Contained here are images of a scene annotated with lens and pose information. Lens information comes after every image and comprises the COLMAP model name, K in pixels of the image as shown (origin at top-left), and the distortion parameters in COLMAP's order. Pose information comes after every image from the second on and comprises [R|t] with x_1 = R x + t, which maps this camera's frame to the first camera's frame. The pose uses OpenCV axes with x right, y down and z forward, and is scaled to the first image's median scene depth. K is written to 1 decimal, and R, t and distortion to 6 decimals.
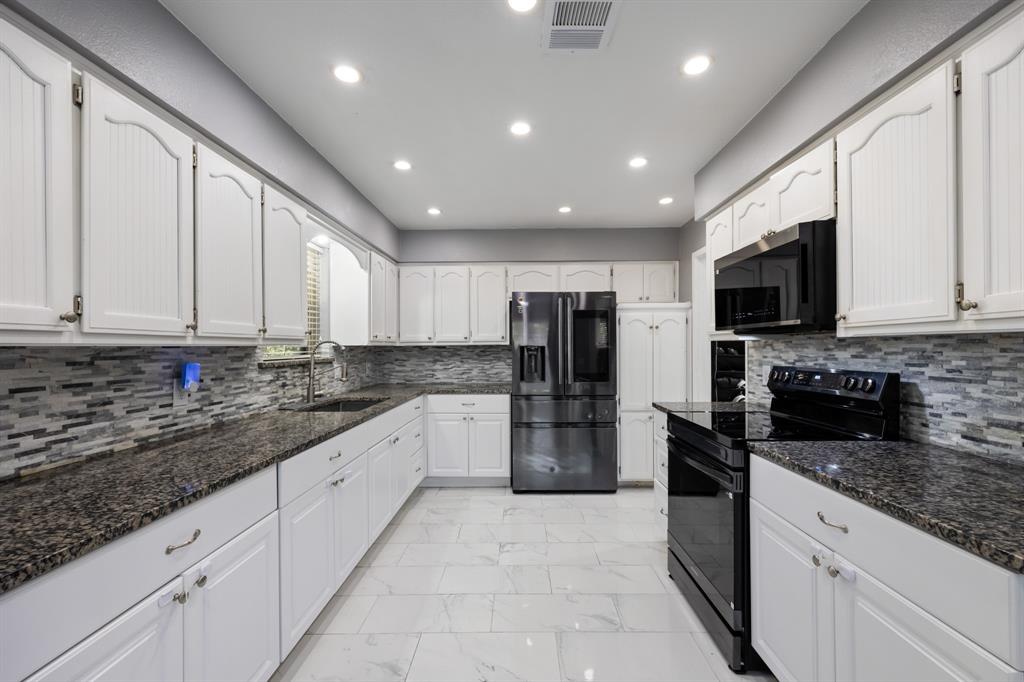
lens RADIAL K [[414.4, 0, 509.4], [0, 414.4, 345.1], [0, 0, 1]] dist [-0.004783, 0.000264]
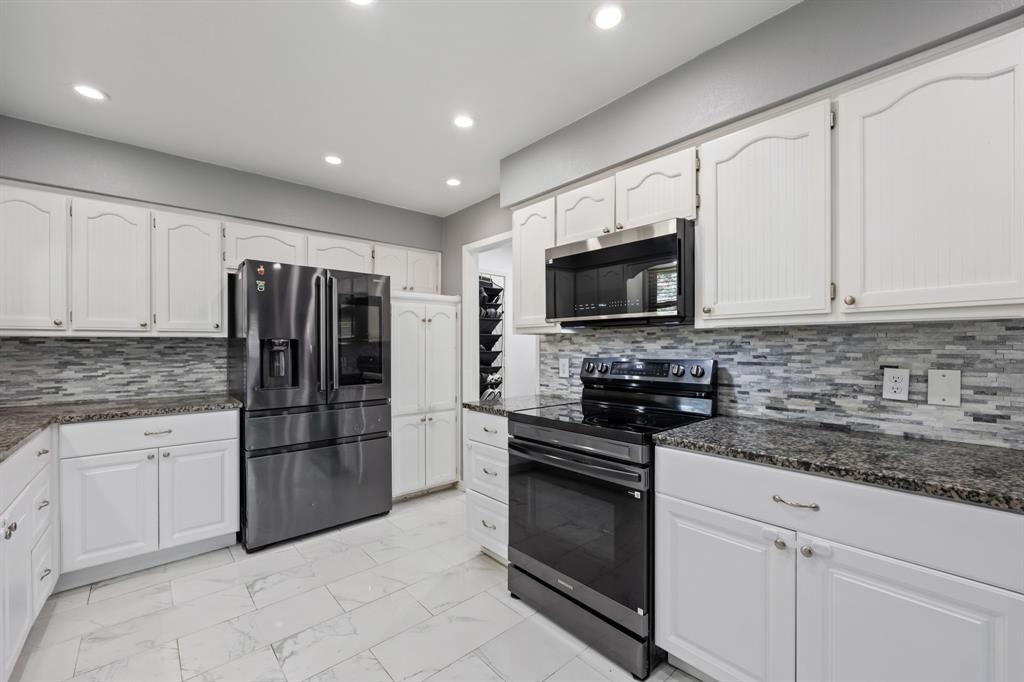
lens RADIAL K [[414.4, 0, 514.3], [0, 414.4, 346.5], [0, 0, 1]] dist [-0.004783, 0.000264]
pose [[0.742844, 0.002147, 0.669461, -0.204370], [-0.005095, 0.999984, 0.002447, 0.019026], [-0.669445, -0.005228, 0.742843, 0.337382]]
